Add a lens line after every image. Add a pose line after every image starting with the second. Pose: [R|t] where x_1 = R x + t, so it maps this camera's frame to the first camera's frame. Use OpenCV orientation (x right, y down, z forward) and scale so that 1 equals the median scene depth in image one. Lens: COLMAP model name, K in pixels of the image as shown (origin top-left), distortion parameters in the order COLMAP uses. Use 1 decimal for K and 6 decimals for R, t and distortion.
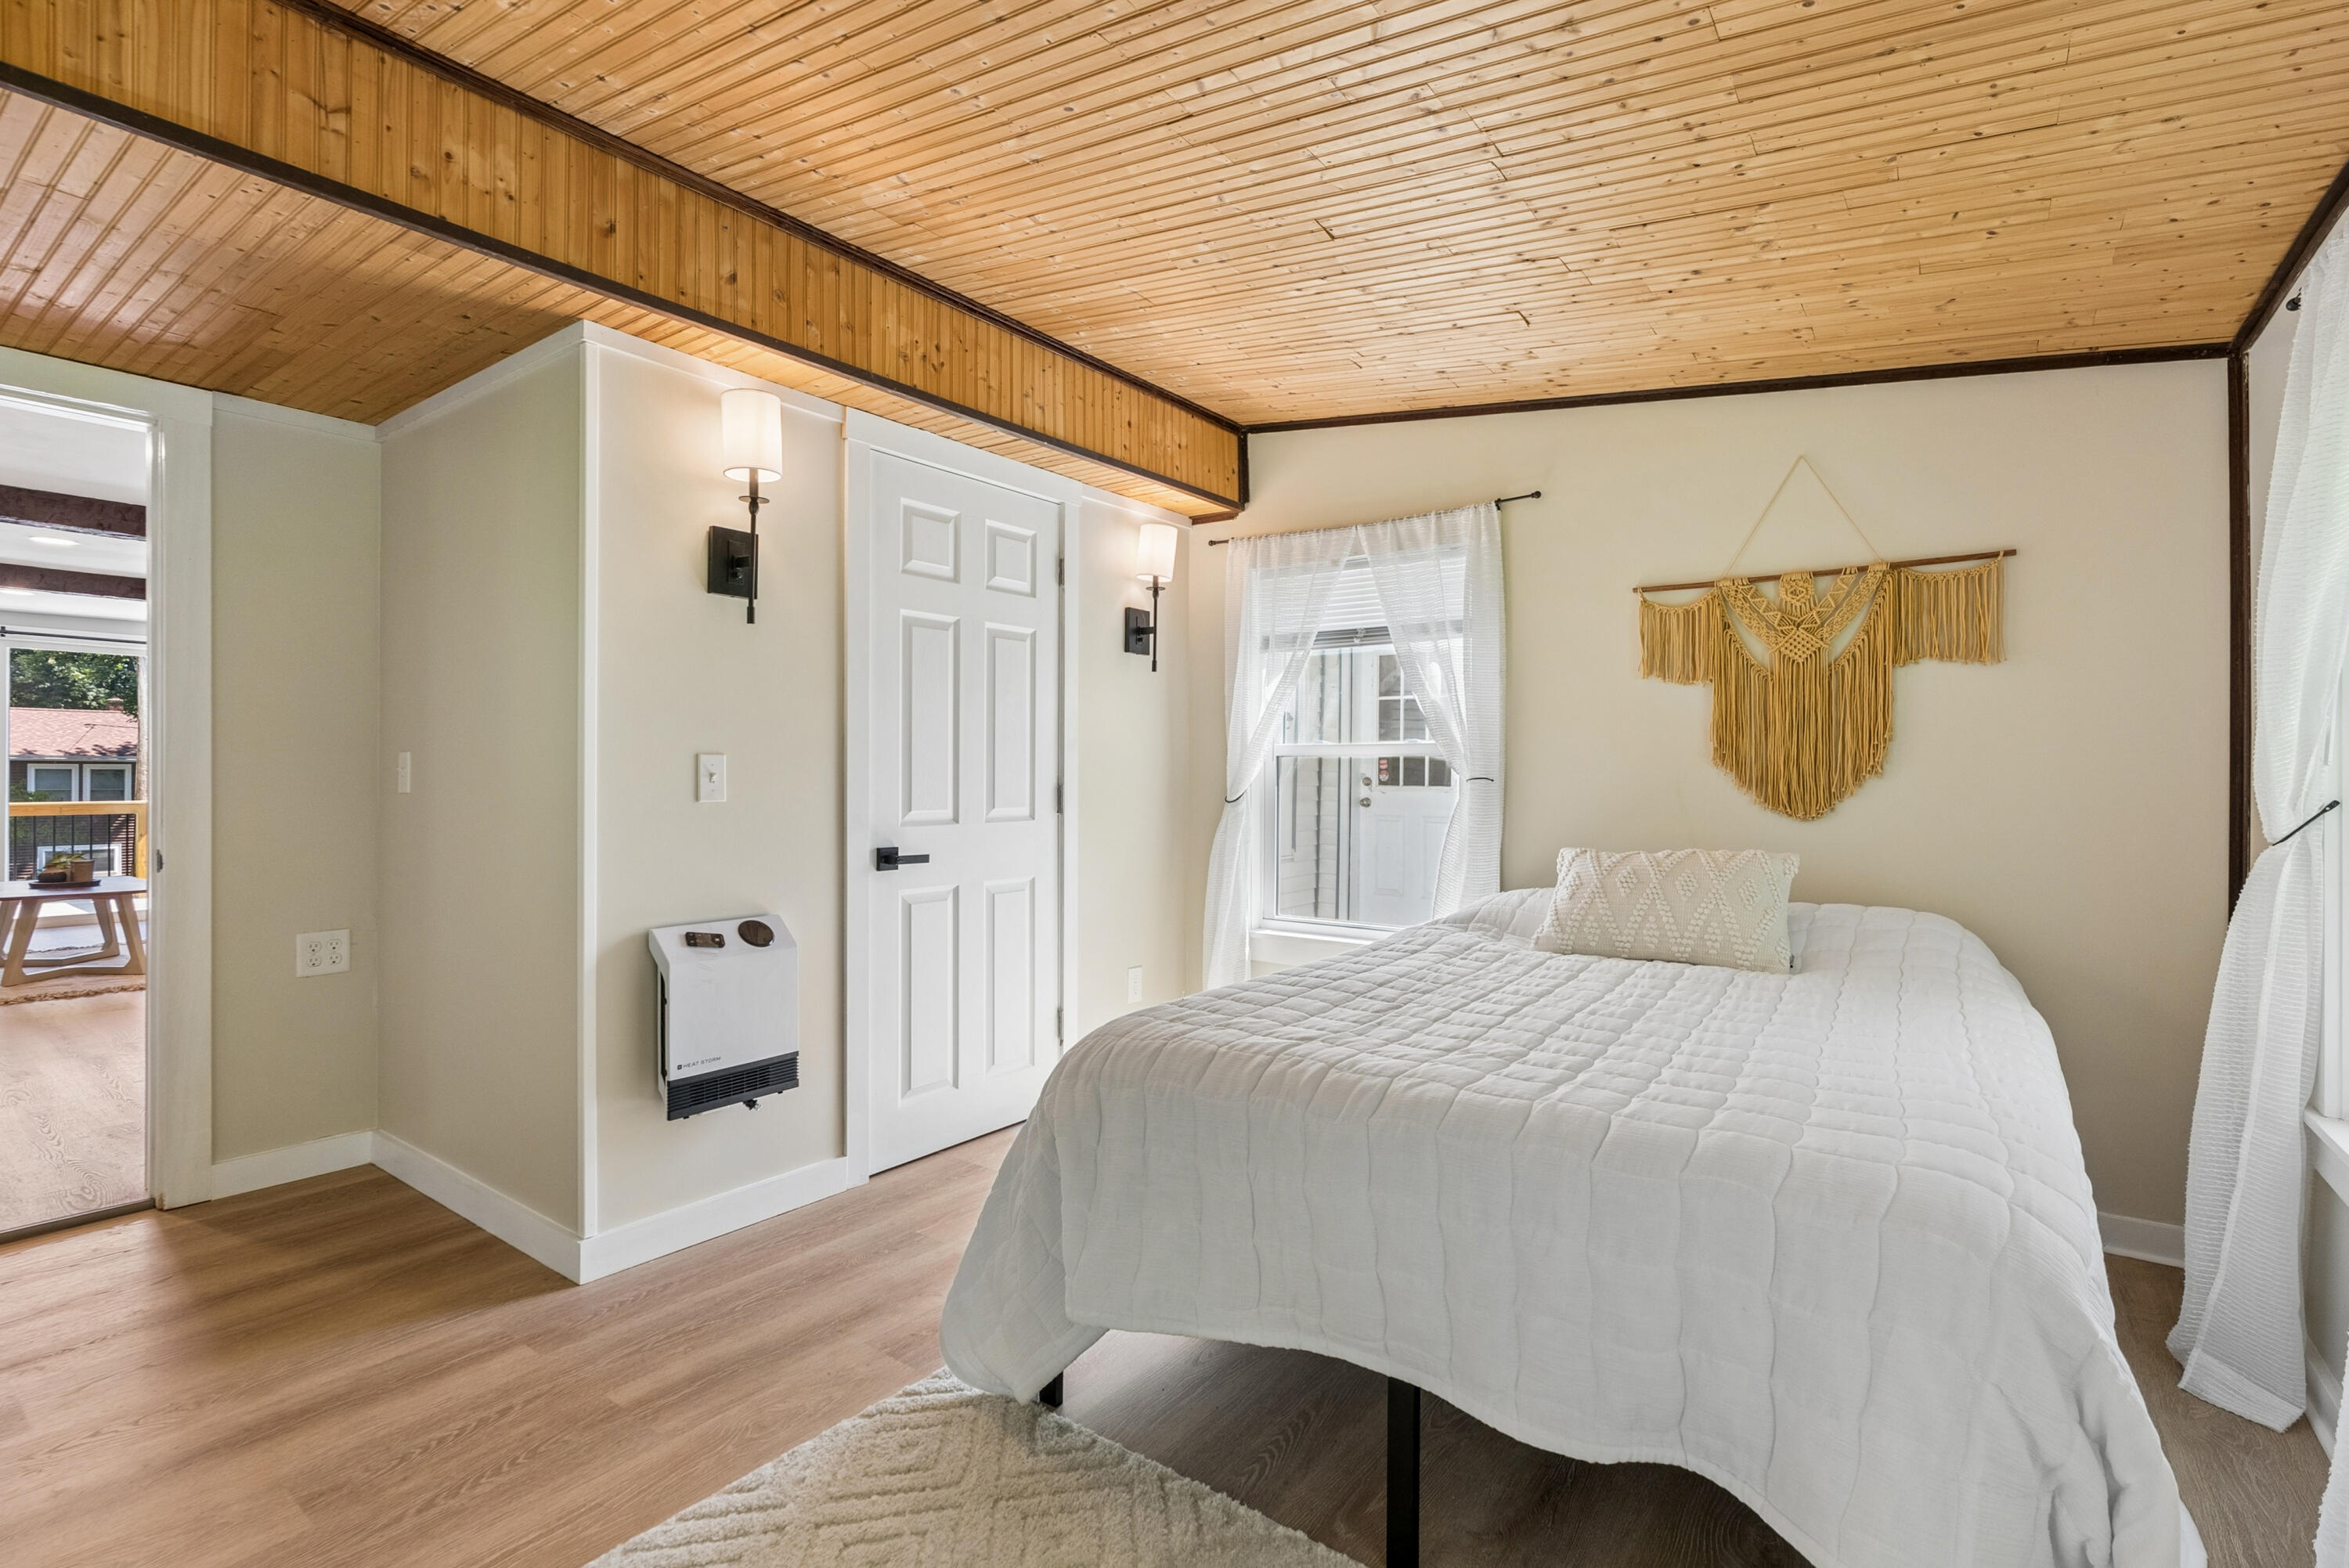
lens RADIAL K [[1089.2, 0, 1170.2], [0, 1089.2, 782.4], [0, 0, 1]] dist [-0.009490, 0.002251]
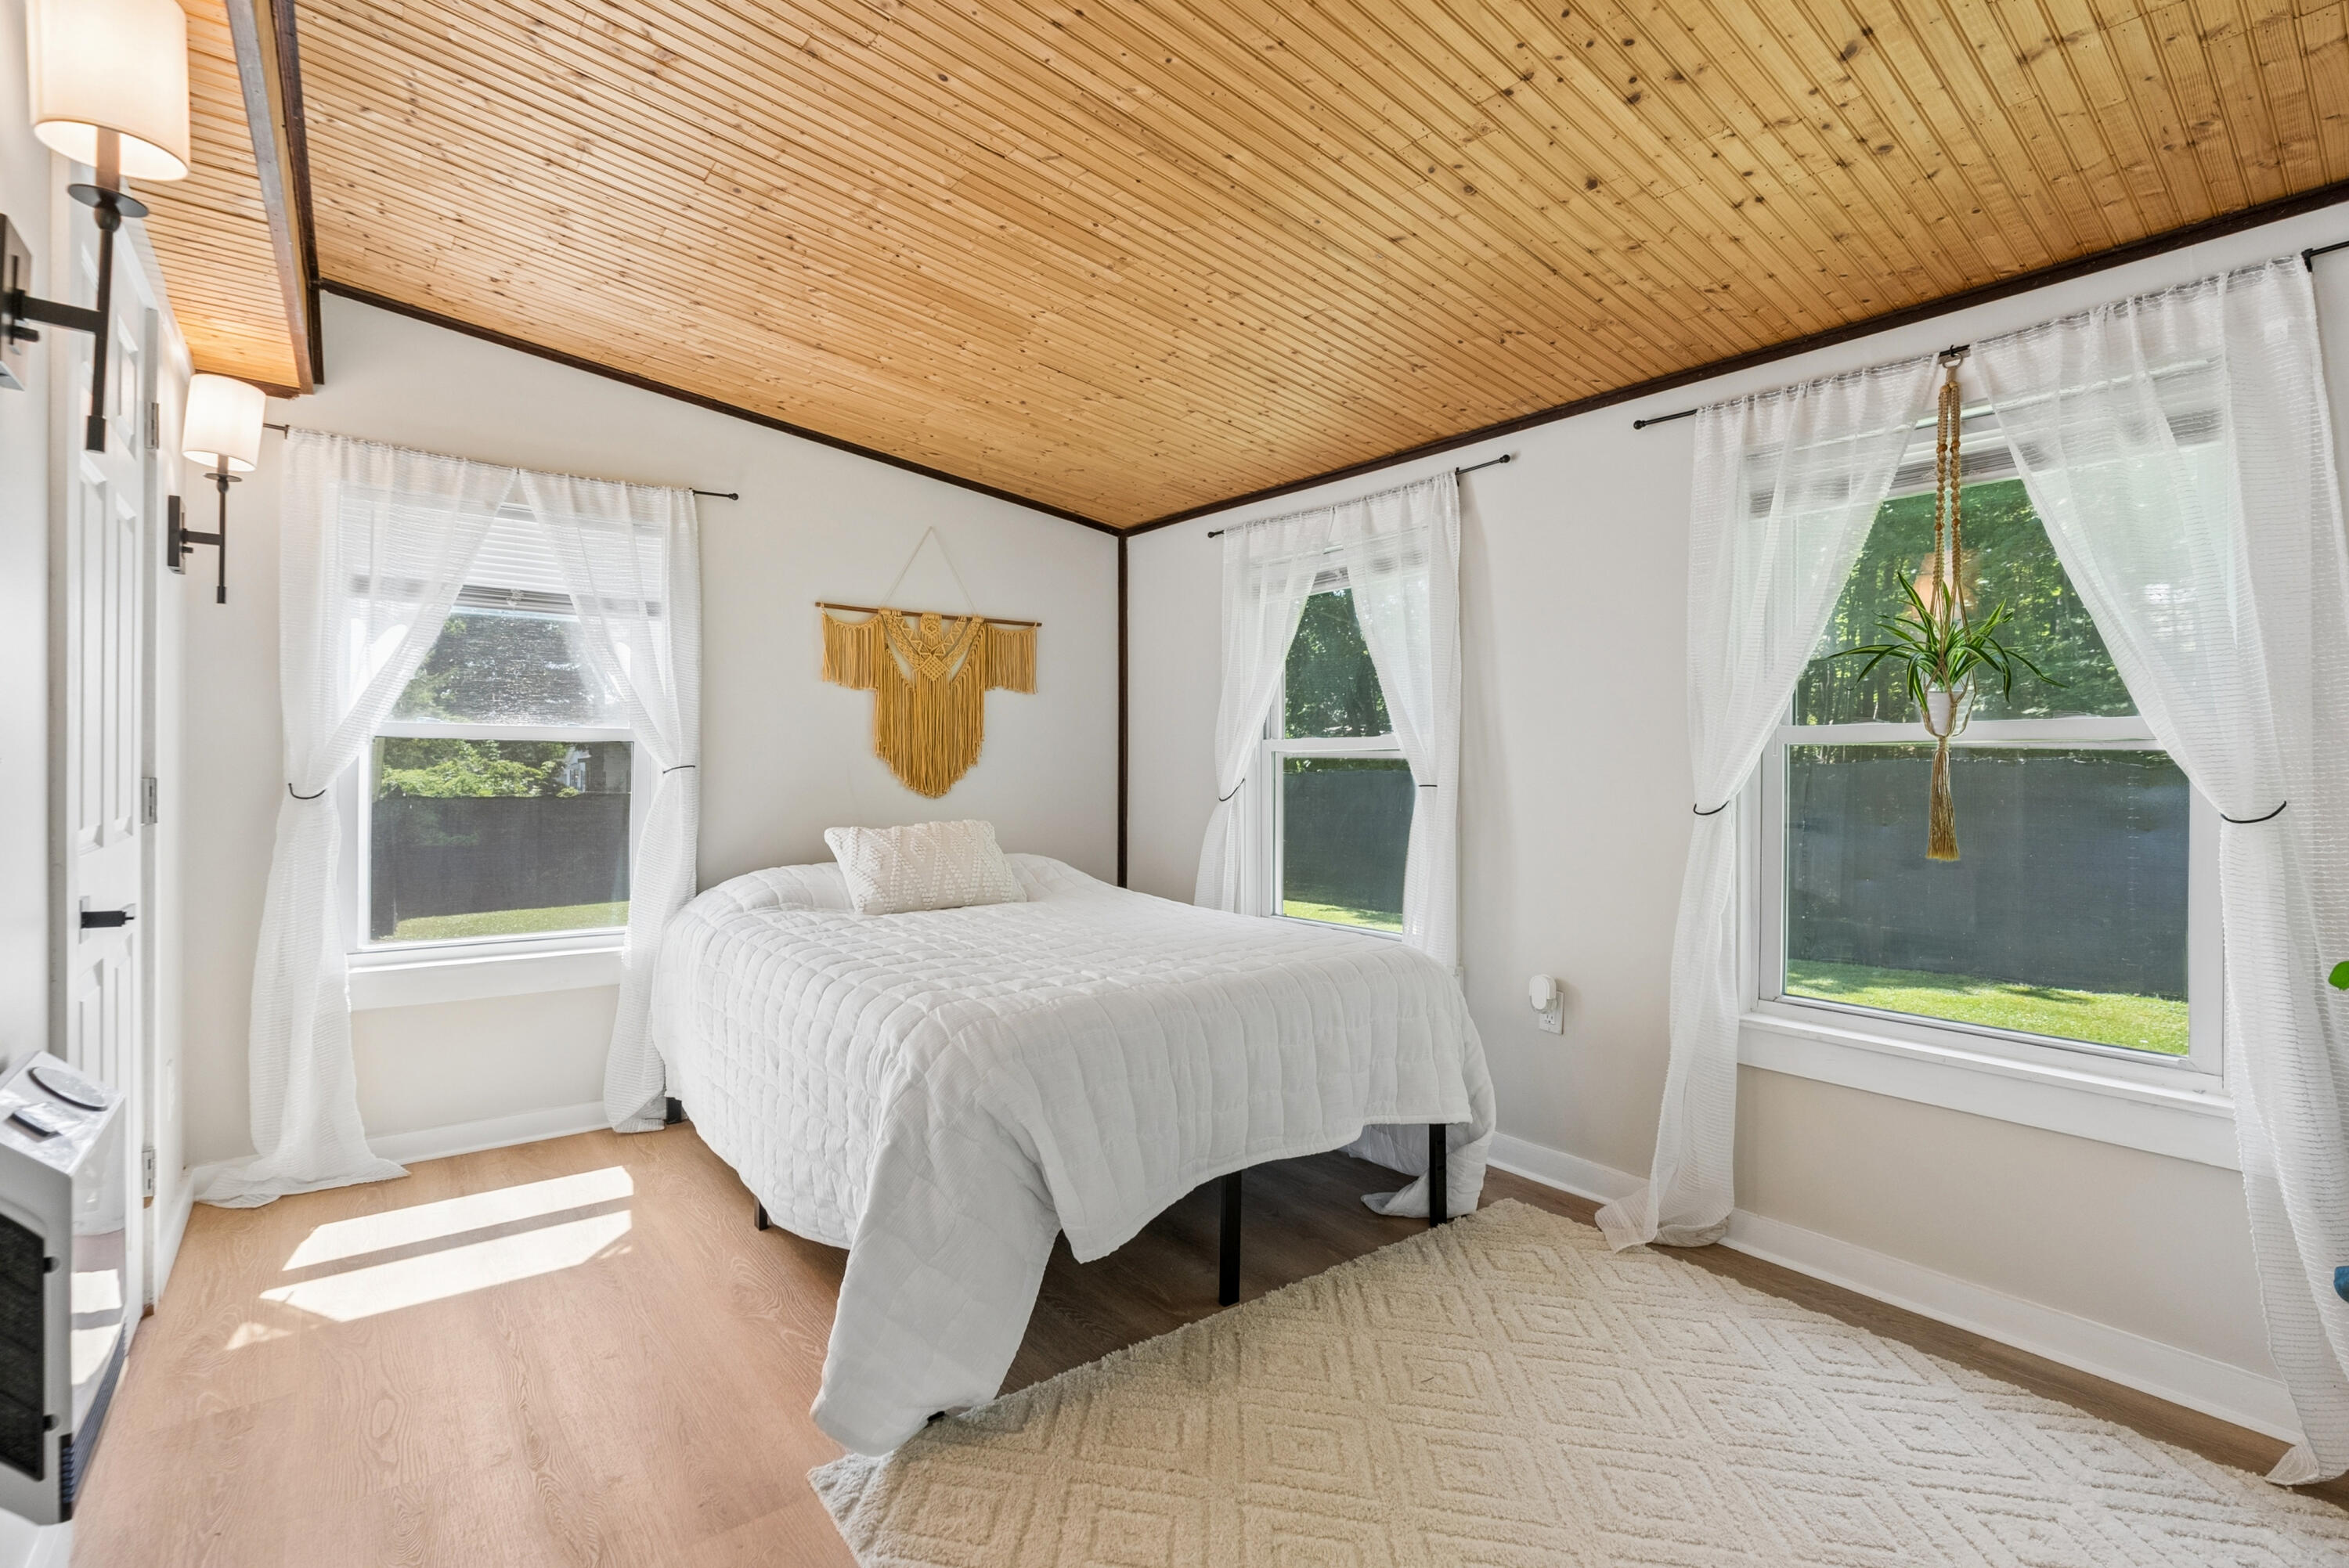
lens RADIAL K [[1089.2, 0, 1169.7], [0, 1089.2, 773.6], [0, 0, 1]] dist [-0.009490, 0.002251]
pose [[0.260860, -0.007978, 0.965344, -0.608063], [-0.000574, 0.999964, 0.008419, -0.005990], [-0.965376, -0.002750, 0.260846, 0.338409]]
